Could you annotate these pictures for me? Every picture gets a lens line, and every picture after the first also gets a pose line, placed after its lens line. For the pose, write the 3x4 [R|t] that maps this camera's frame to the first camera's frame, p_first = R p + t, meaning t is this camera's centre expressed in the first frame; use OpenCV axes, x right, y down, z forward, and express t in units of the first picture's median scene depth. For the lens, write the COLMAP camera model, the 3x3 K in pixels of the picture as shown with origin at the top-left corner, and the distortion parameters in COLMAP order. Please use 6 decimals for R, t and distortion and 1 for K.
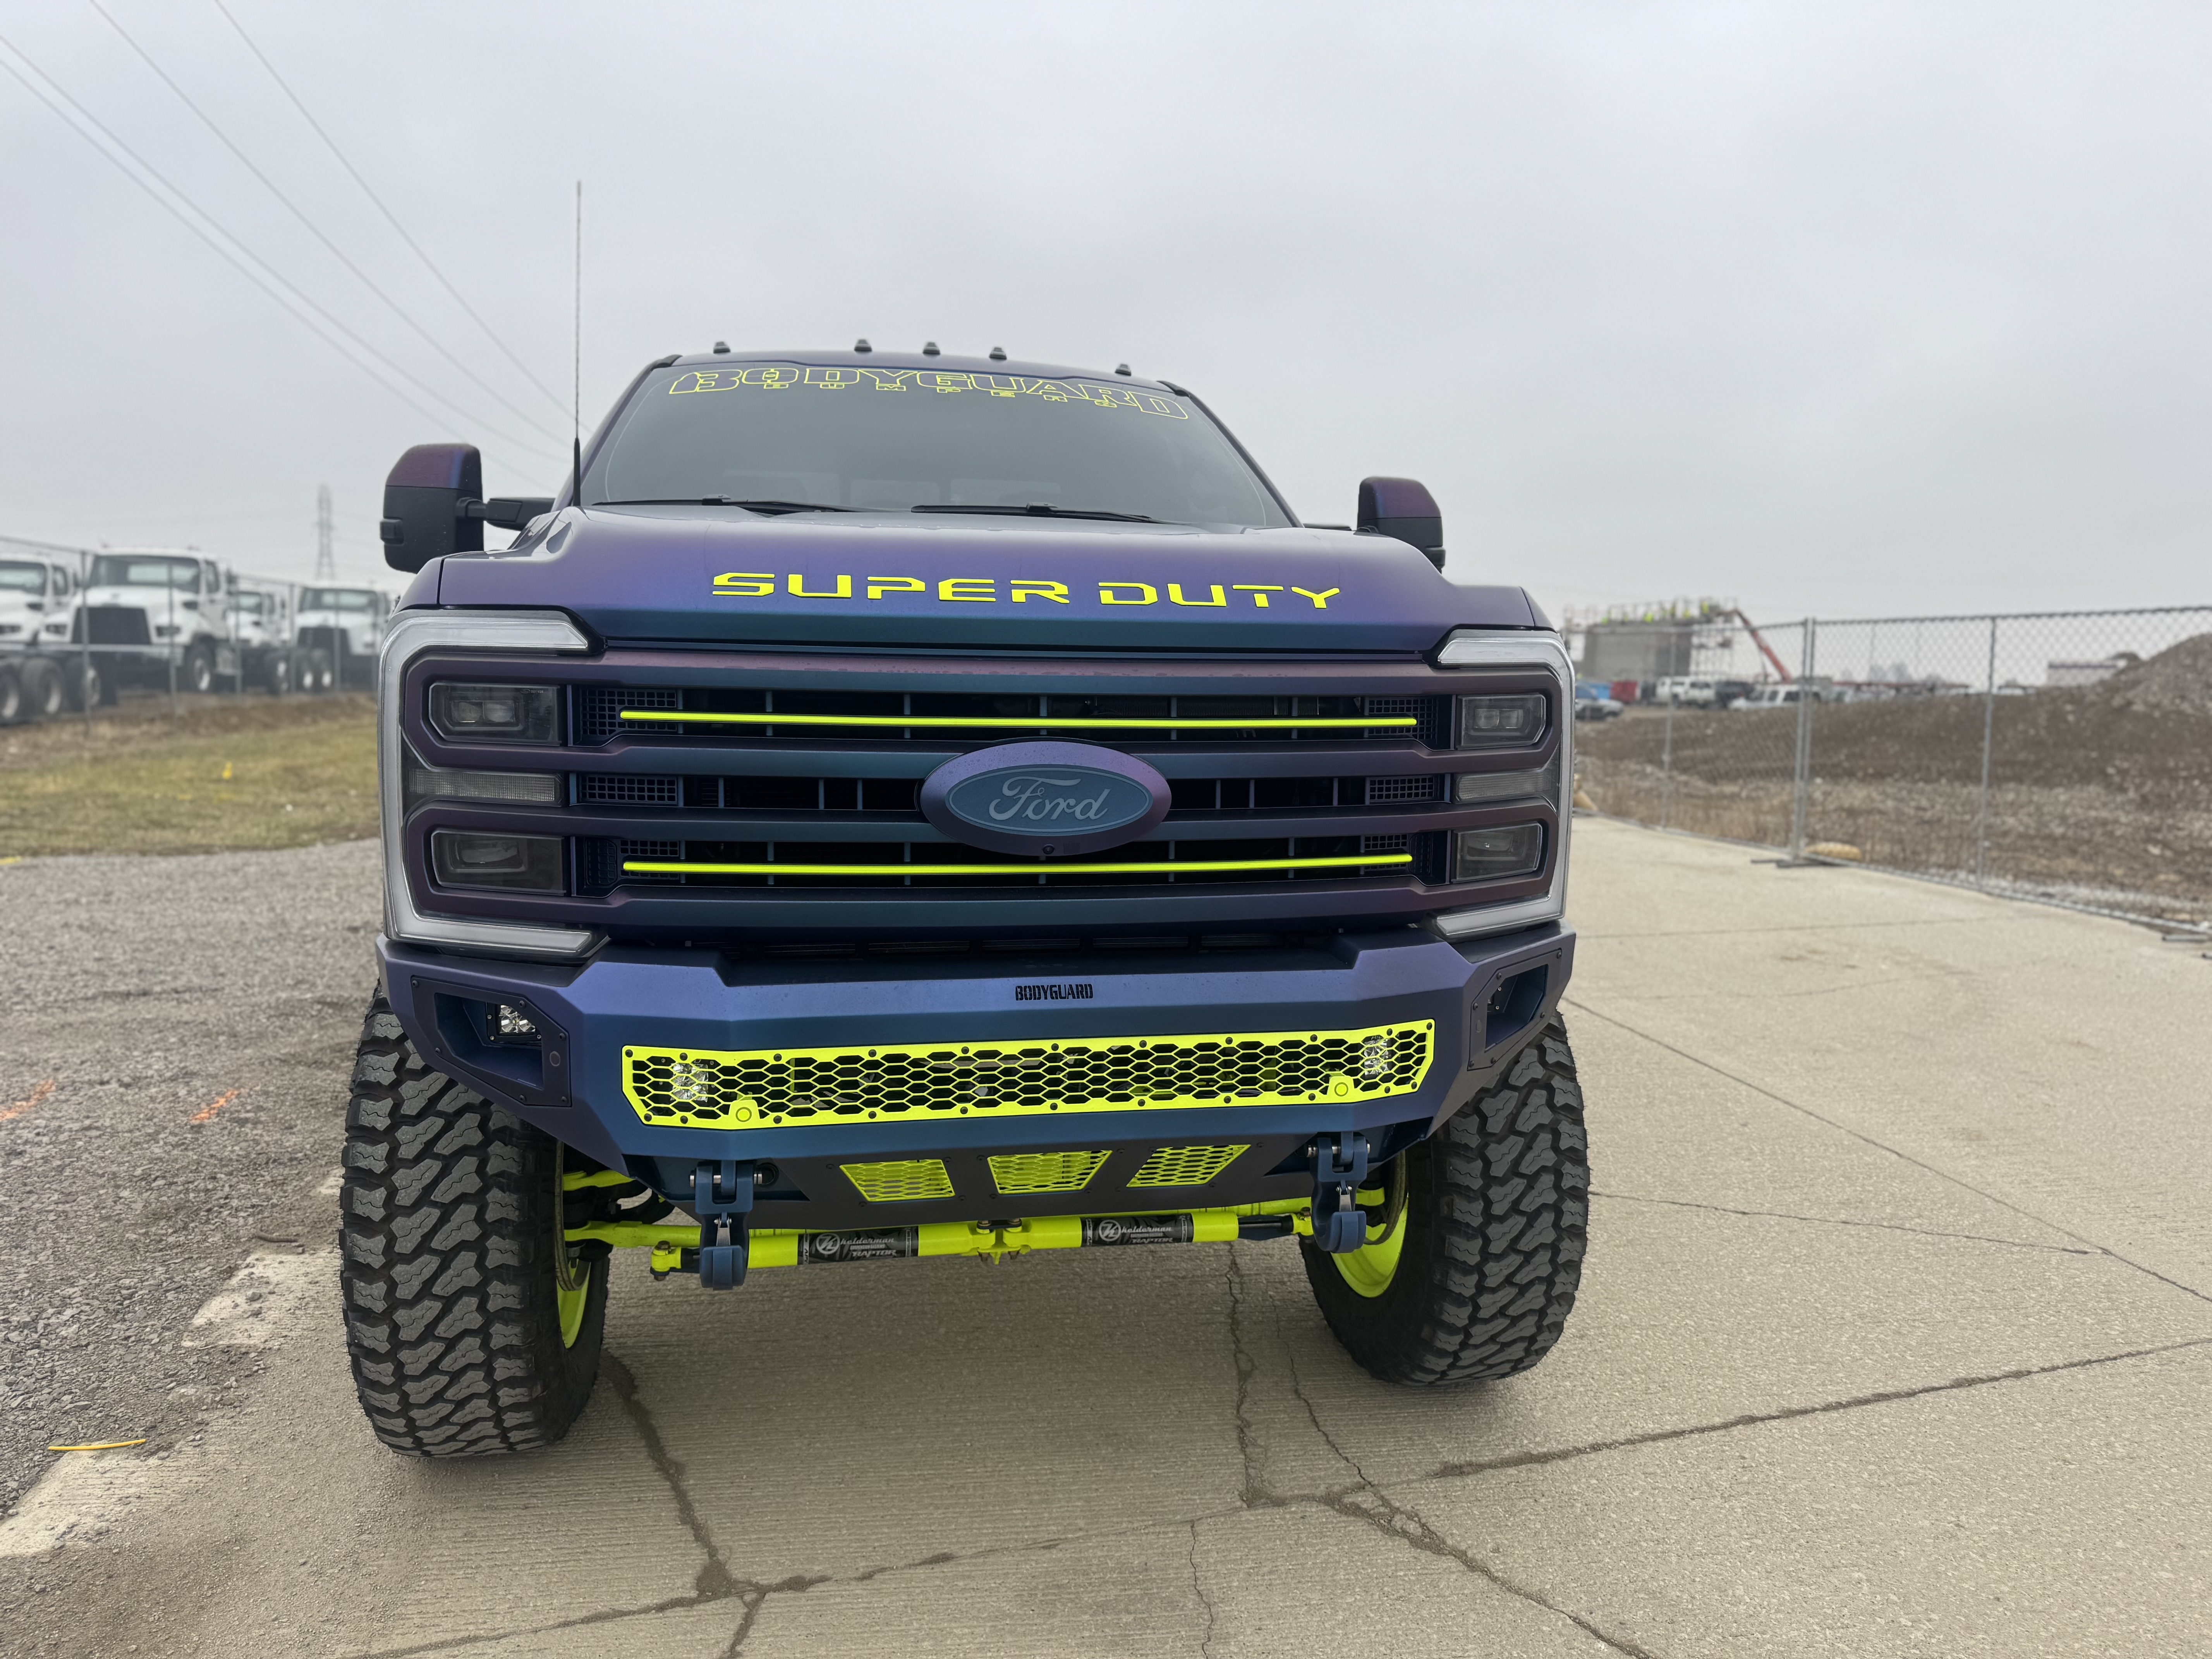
lens RADIAL K [[1555.4, 0, 1114.0], [0, 1555.4, 819.8], [0, 0, 1]] dist [0.067763, -0.108211]
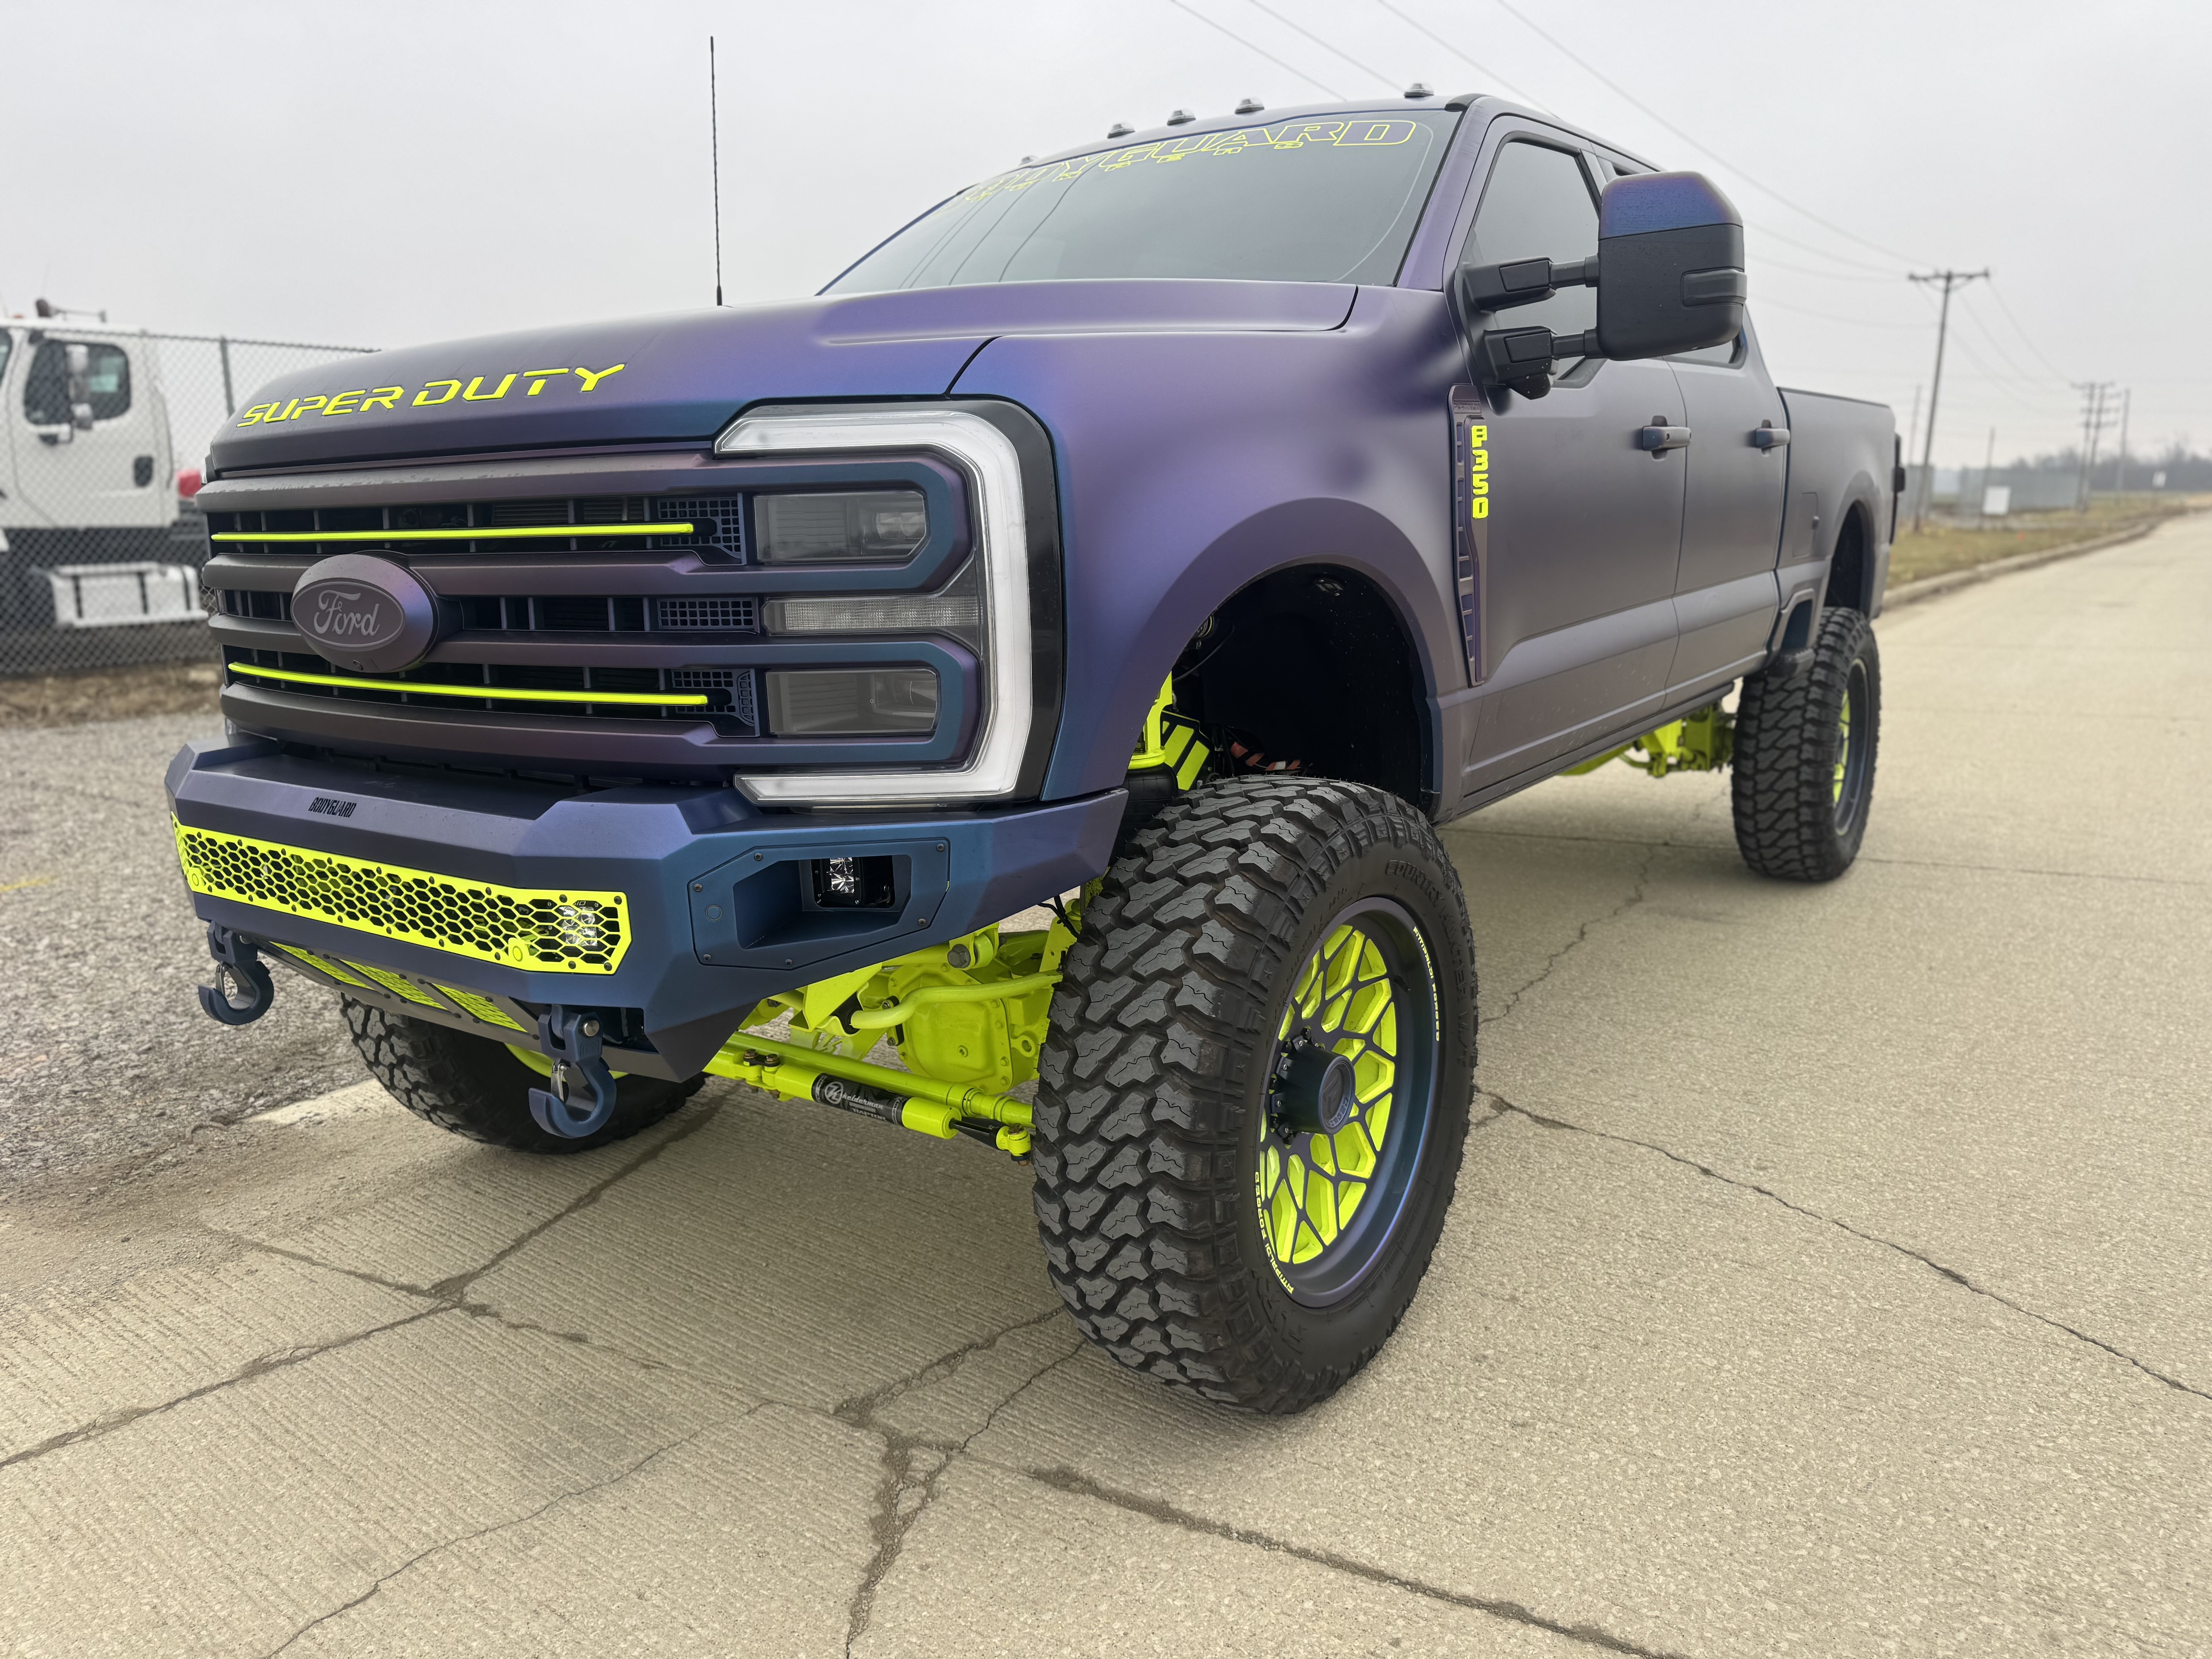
lens RADIAL K [[1555.8, 0, 1119.4], [0, 1555.8, 844.5], [0, 0, 1]] dist [0.061652, -0.083967]
pose [[0.695053, 0.117518, -0.709289, 0.990621], [-0.037185, 0.991106, 0.127771, -0.013360], [0.717997, -0.062433, 0.693241, 0.627778]]
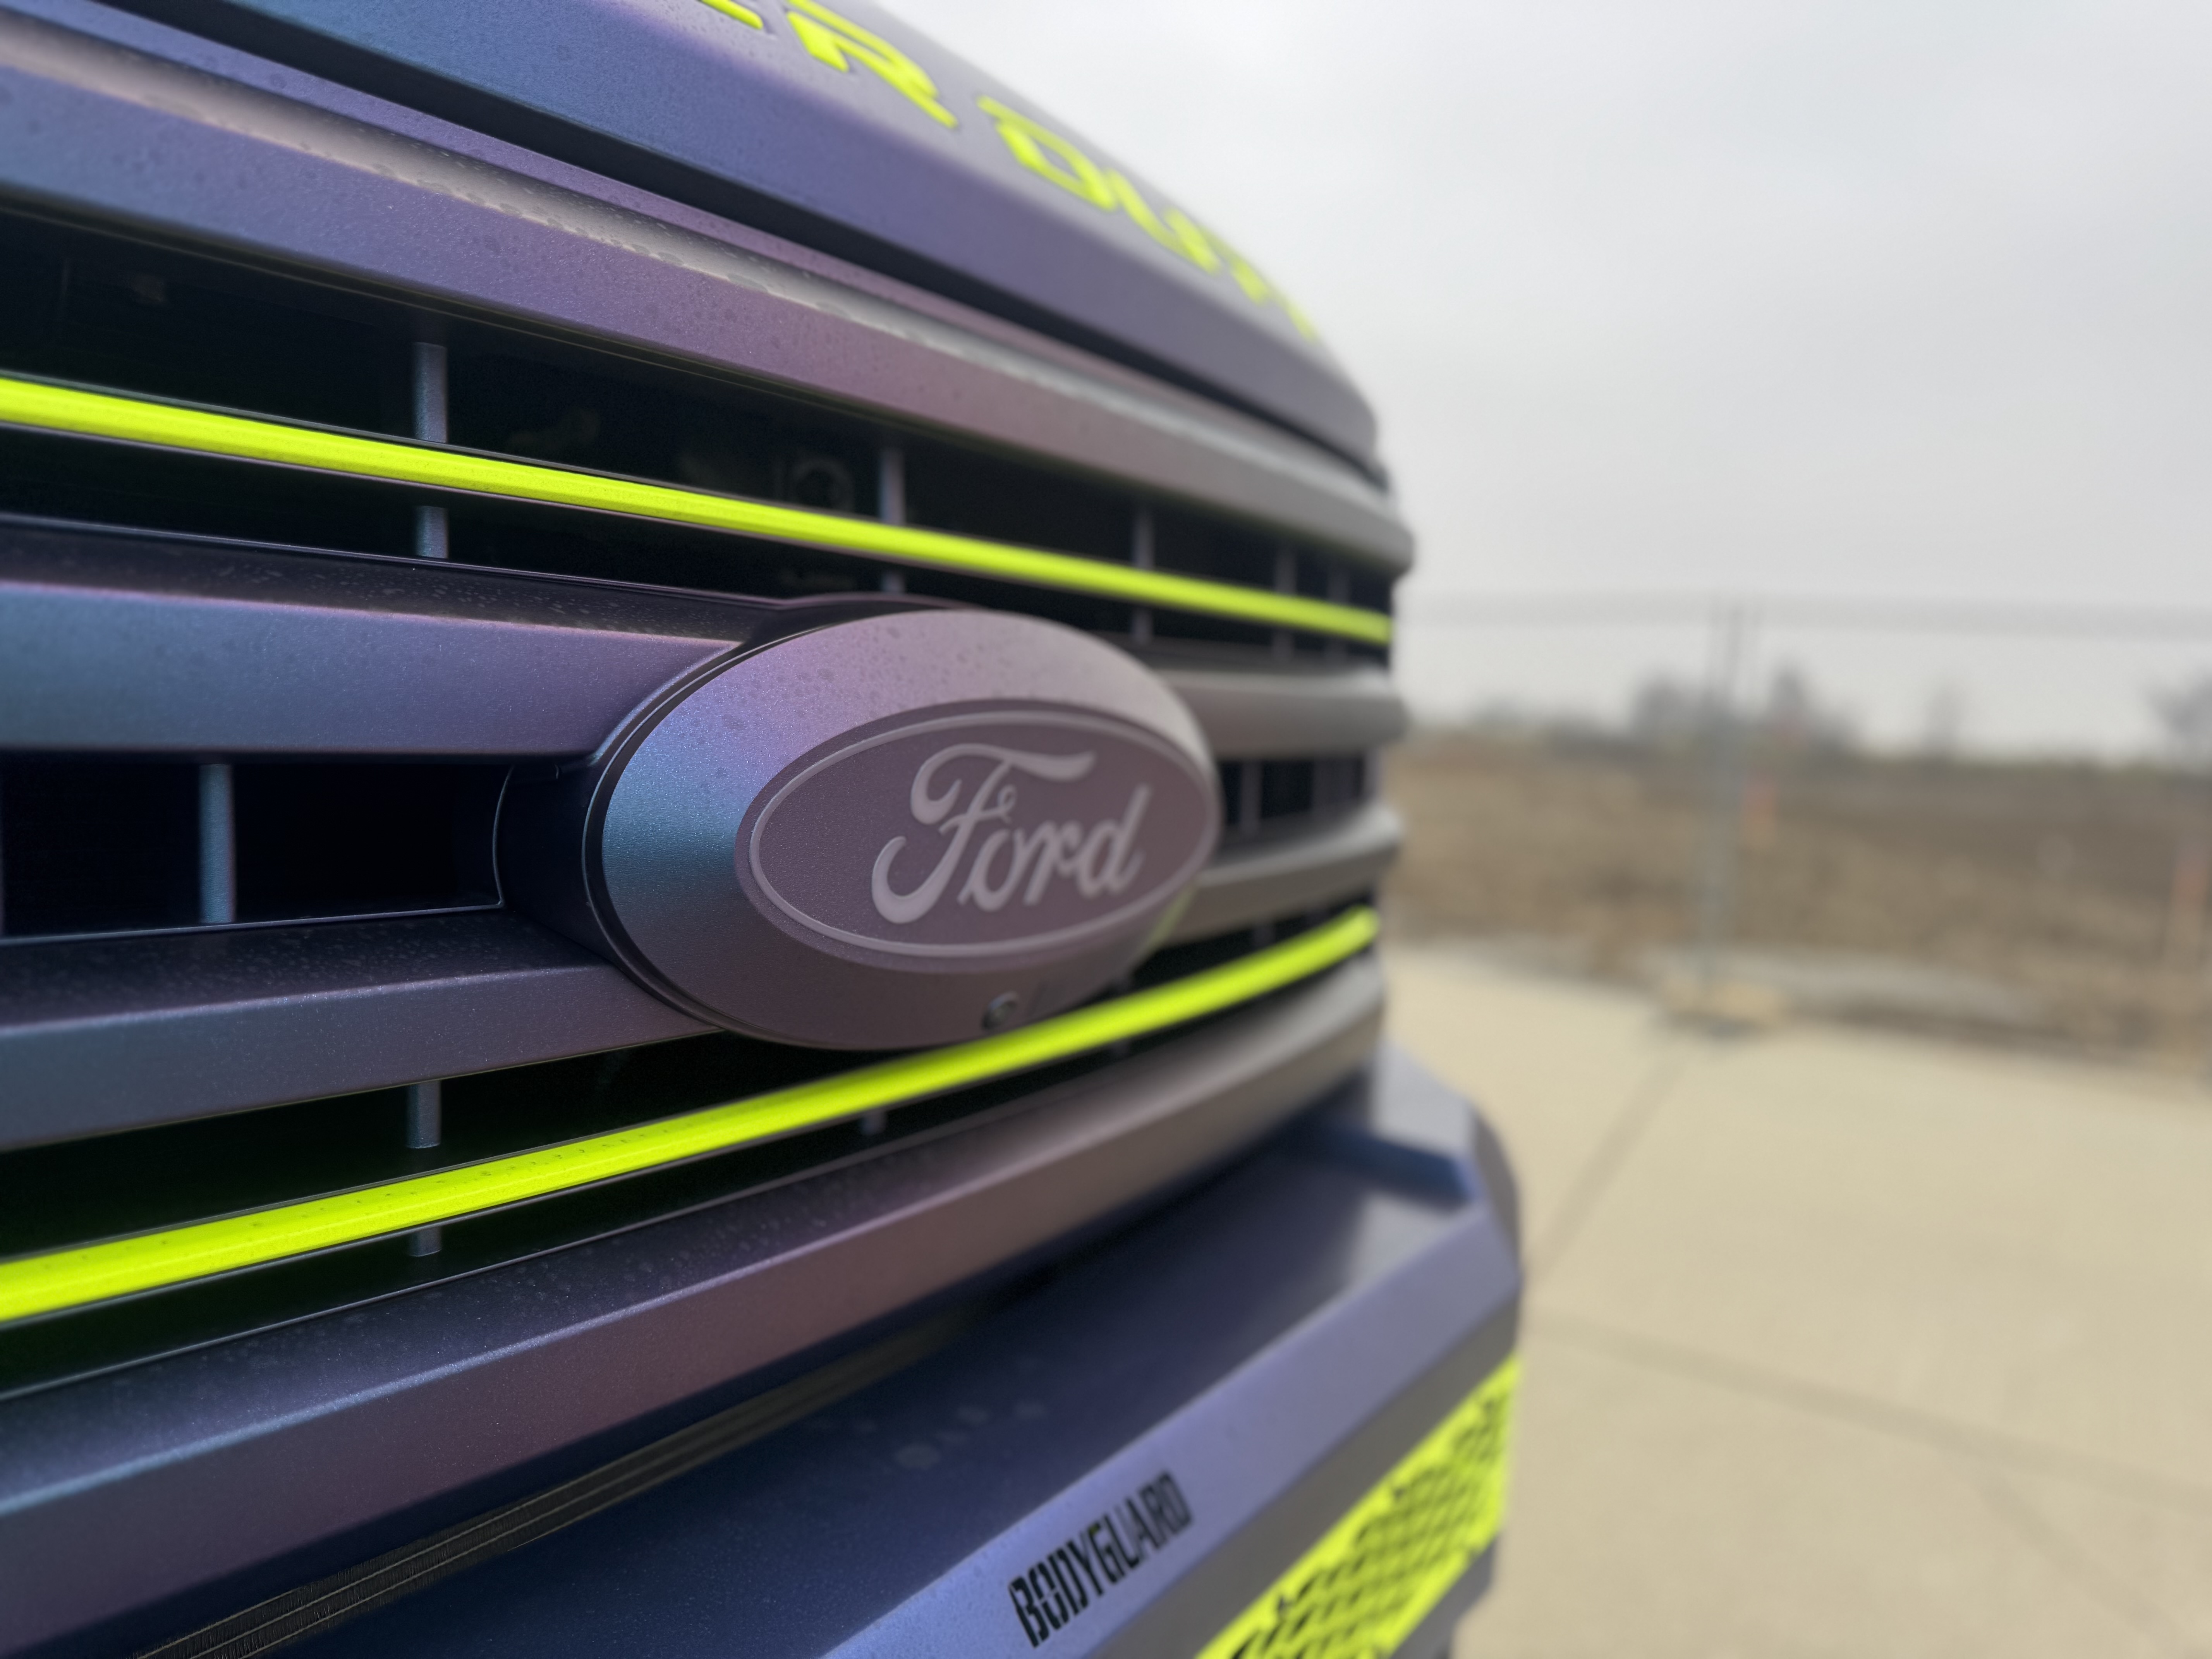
lens RADIAL K [[1555.8, 0, 1119.4], [0, 1555.8, 844.5], [0, 0, 1]] dist [0.061652, -0.083967]
pose [[0.691218, -0.044731, 0.721260, -0.216996], [0.029358, 0.998997, 0.033821, -0.018597], [-0.722049, -0.002203, 0.691838, 0.772731]]
